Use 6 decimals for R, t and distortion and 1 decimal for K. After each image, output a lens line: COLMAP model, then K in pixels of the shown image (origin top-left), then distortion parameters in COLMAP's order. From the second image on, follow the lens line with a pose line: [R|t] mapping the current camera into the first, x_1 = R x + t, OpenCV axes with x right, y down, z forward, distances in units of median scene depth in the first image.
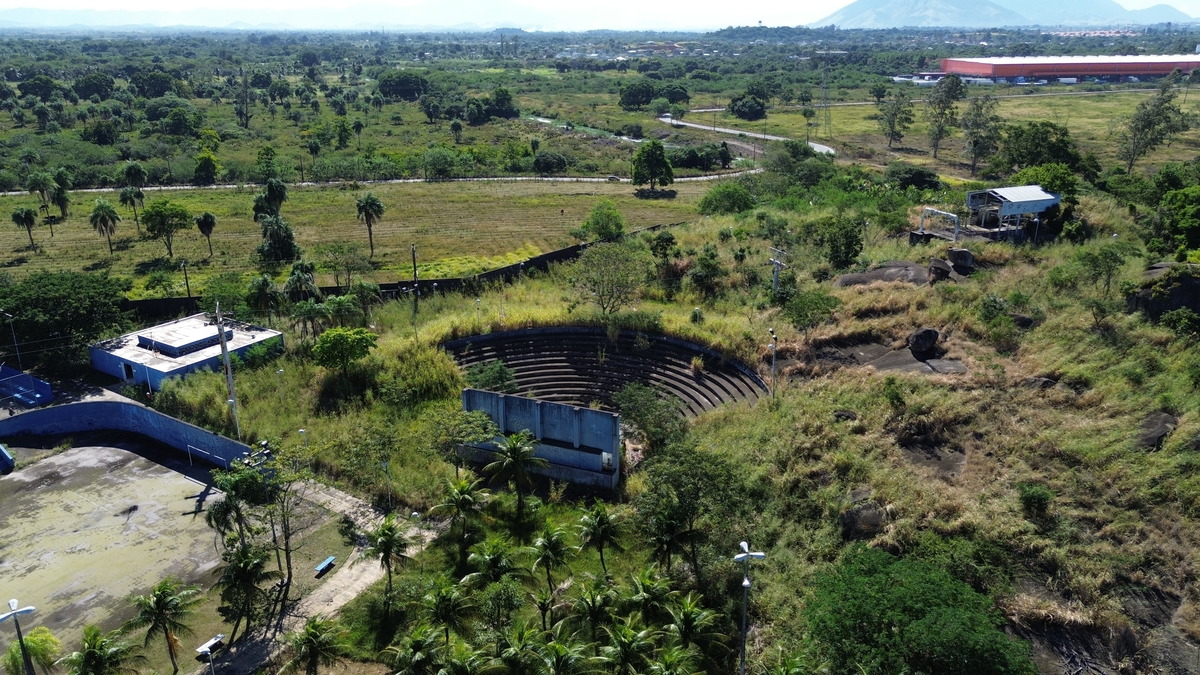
lens RADIAL K [[844.5, 0, 609.1], [0, 844.5, 338.0], [0, 0, 1]] dist [0.061739, -0.057784]
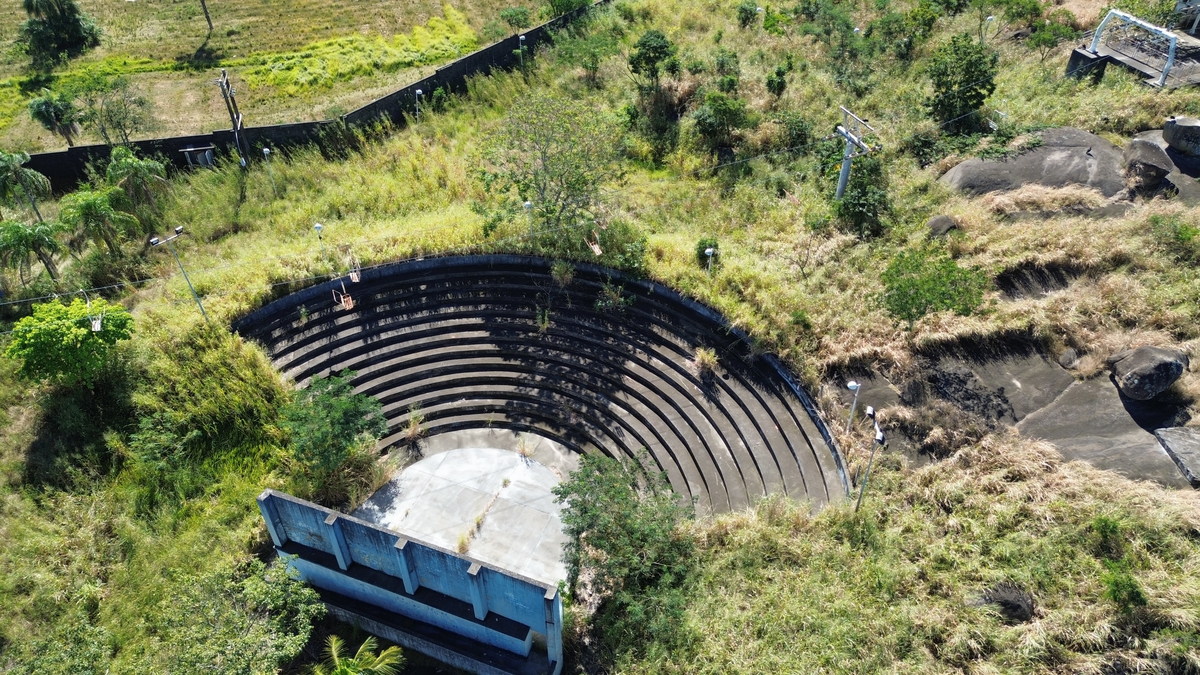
lens RADIAL K [[844.5, 0, 609.1], [0, 844.5, 338.0], [0, 0, 1]] dist [0.061739, -0.057784]
pose [[0.999794, -0.012936, 0.015632, 0.013197], [0.006493, 0.933874, 0.357543, -0.082475], [-0.019223, -0.357368, 0.933766, 0.209600]]
